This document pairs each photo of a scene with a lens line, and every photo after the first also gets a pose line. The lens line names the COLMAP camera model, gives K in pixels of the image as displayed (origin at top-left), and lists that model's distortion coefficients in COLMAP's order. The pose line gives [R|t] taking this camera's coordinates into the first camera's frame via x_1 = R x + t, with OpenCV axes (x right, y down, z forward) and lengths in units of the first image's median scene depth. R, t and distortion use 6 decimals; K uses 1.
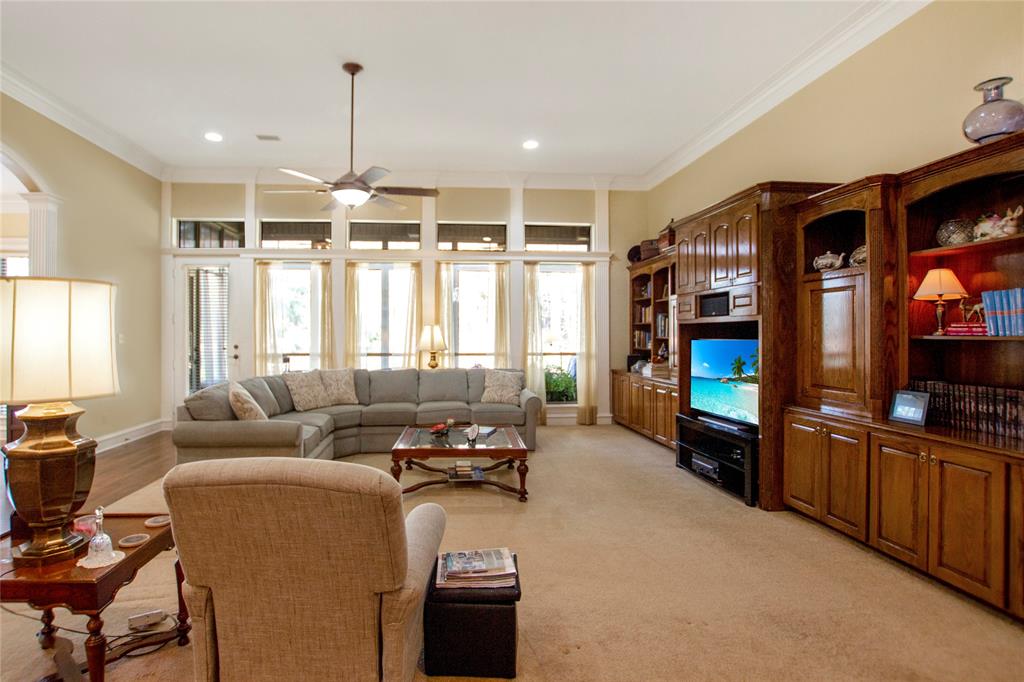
lens RADIAL K [[490.0, 0, 532.8], [0, 490.0, 334.3], [0, 0, 1]] dist [-0.029320, 0.001282]
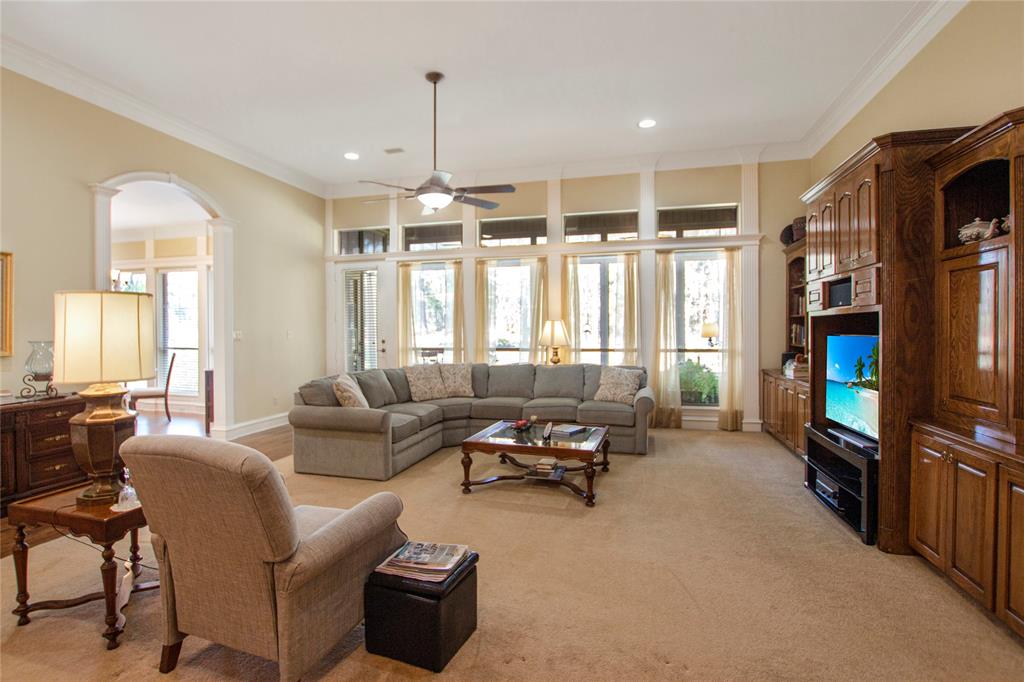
lens RADIAL K [[505.9, 0, 509.7], [0, 505.9, 335.7], [0, 0, 1]] dist [-0.029085, 0.001497]
pose [[0.937164, 0.000160, -0.348889, 0.145069], [0.004388, 0.999915, 0.012245, -0.001599], [0.348861, -0.013007, 0.937084, 0.026067]]
